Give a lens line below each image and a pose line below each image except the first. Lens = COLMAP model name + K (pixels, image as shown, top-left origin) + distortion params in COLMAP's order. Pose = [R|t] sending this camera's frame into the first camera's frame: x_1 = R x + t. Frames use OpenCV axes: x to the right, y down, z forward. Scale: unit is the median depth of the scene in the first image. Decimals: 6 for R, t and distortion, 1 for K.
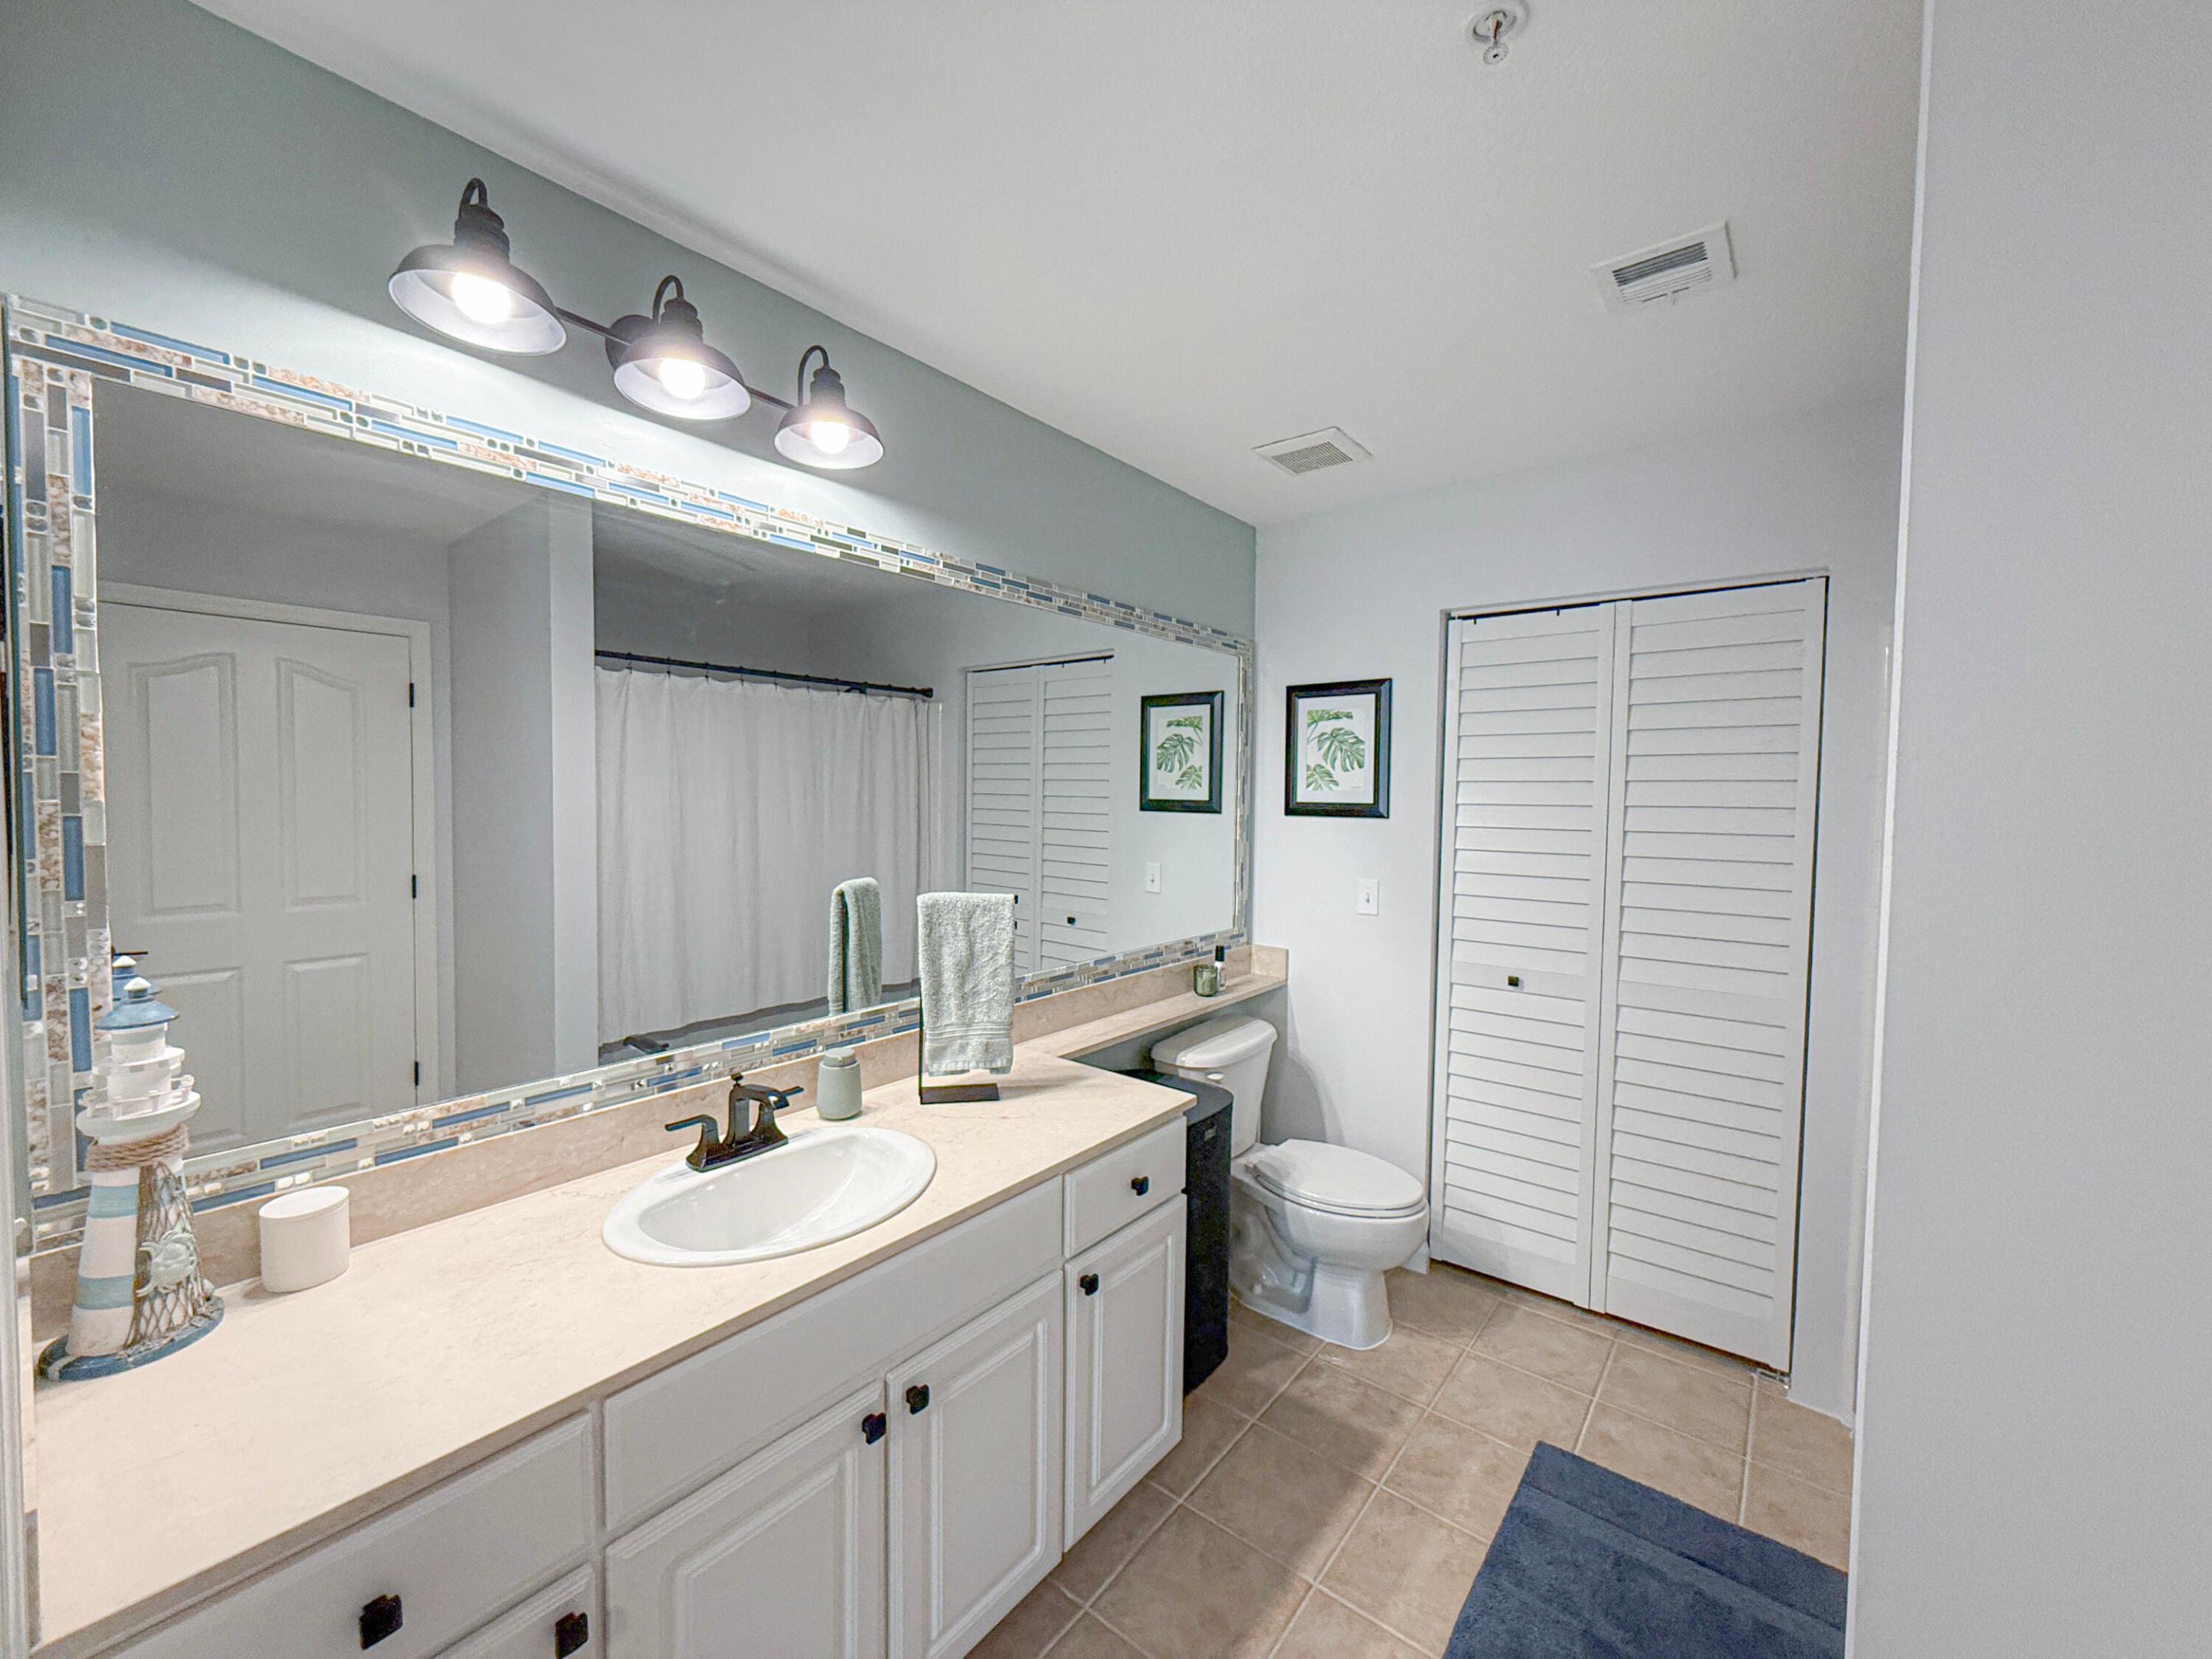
lens RADIAL K [[889.2, 0, 1106.0], [0, 889.2, 829.5], [0, 0, 1]] dist [-0.001864, -0.000114]
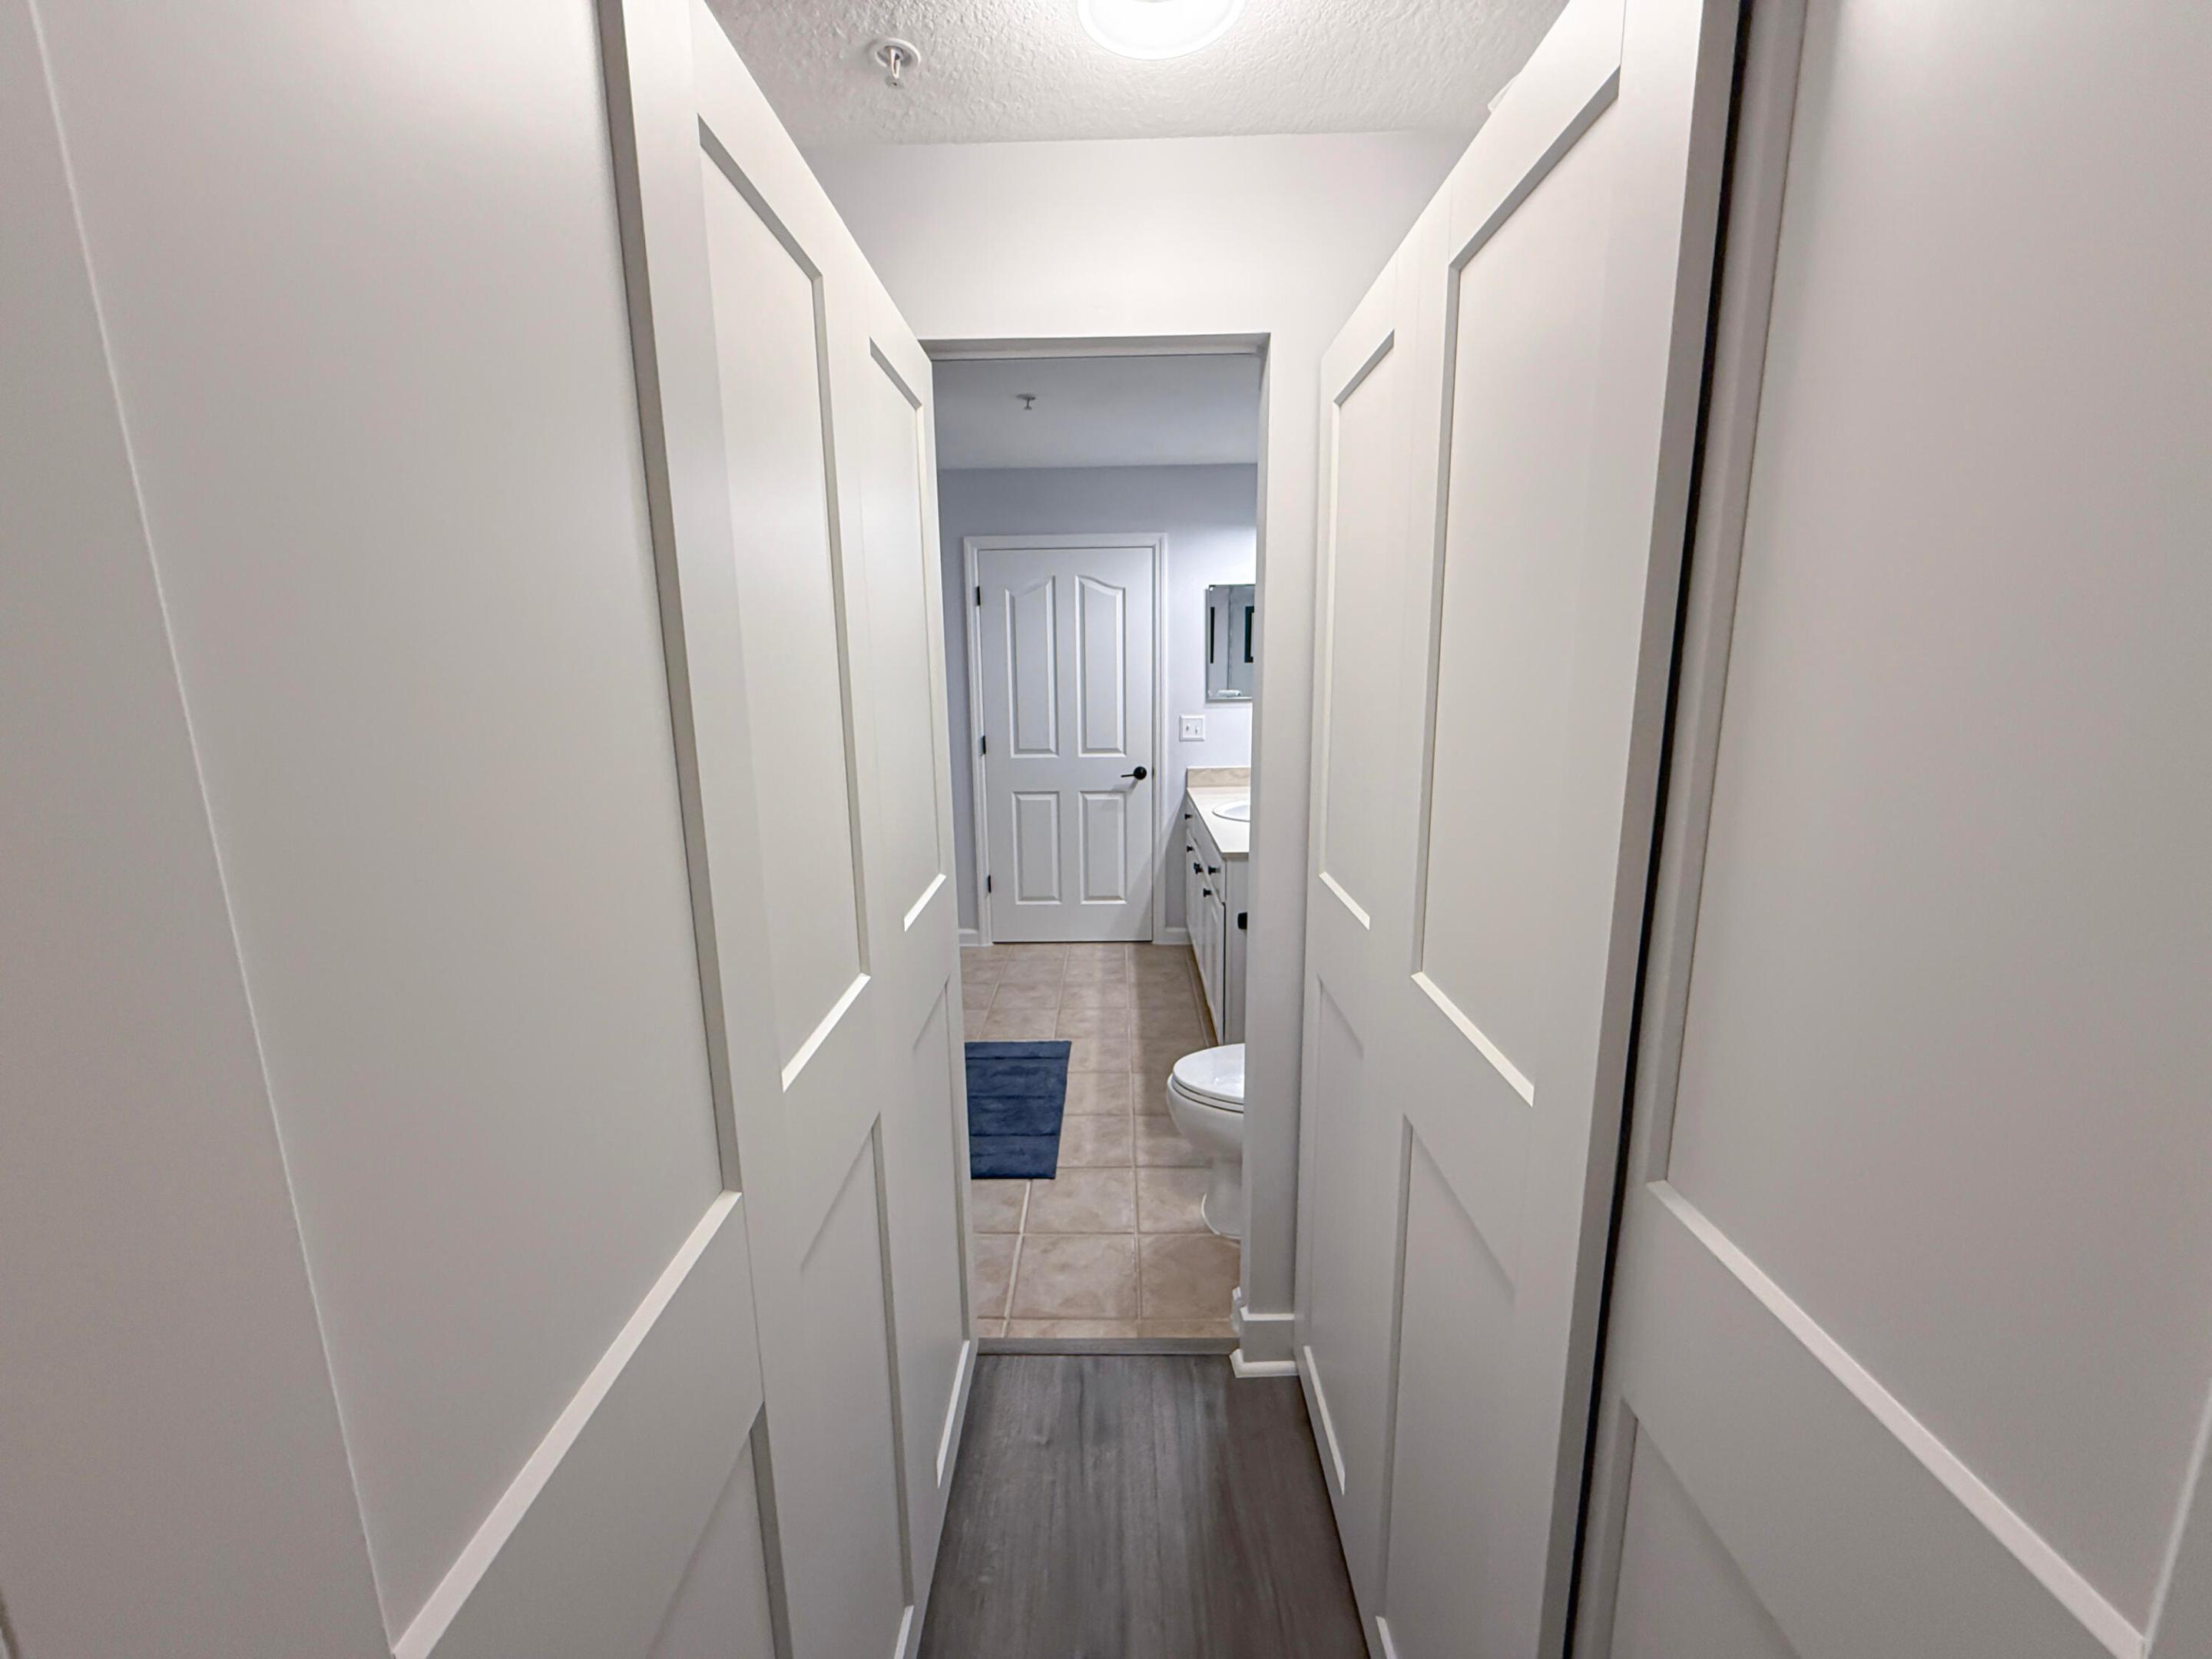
lens RADIAL K [[872.9, 0, 1099.0], [0, 872.9, 830.9], [0, 0, 1]] dist [-0.000347, -0.000390]
pose [[-0.791318, 0.113786, -0.600723, 0.830342], [-0.021107, 0.976860, 0.212834, -0.047573], [0.611040, 0.181099, -0.770606, 1.402934]]
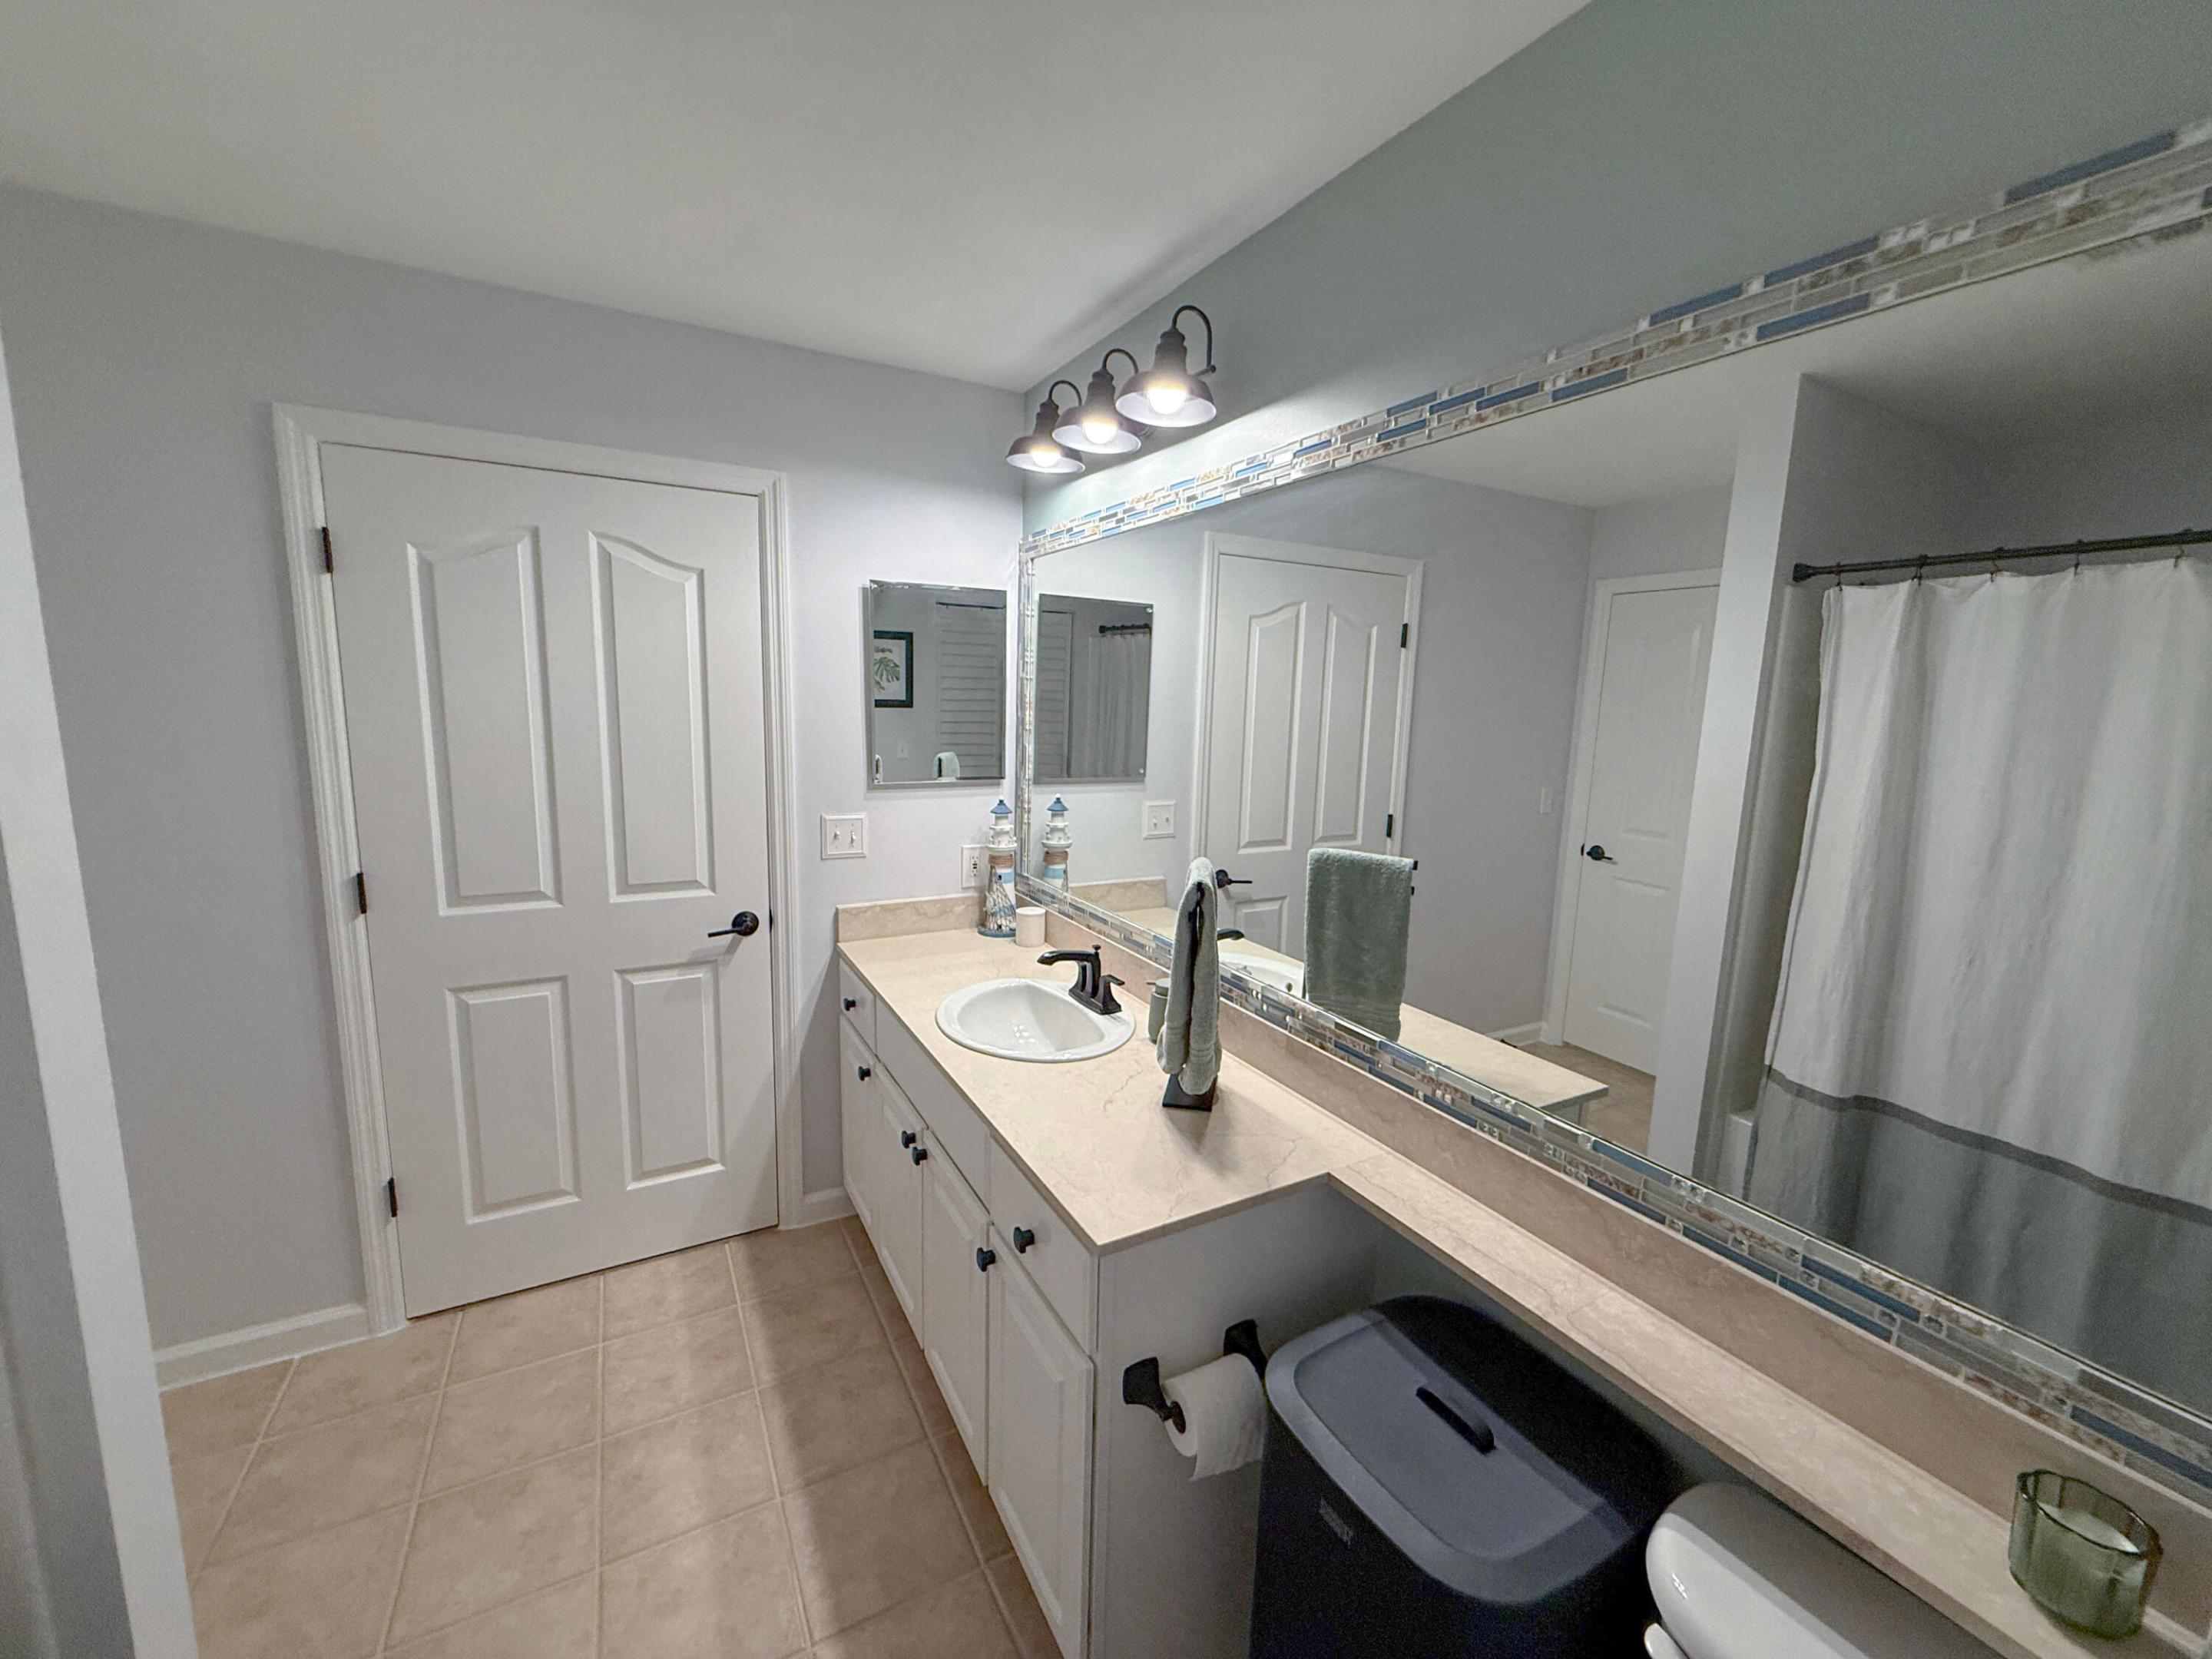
lens RADIAL K [[872.9, 0, 1099.0], [0, 872.9, 830.9], [0, 0, 1]] dist [-0.000347, -0.000390]
pose [[-0.379504, 0.118572, -0.917561, 0.422437], [-0.070422, 0.985174, 0.156436, -0.056350], [0.922506, 0.123984, -0.365528, 0.797297]]
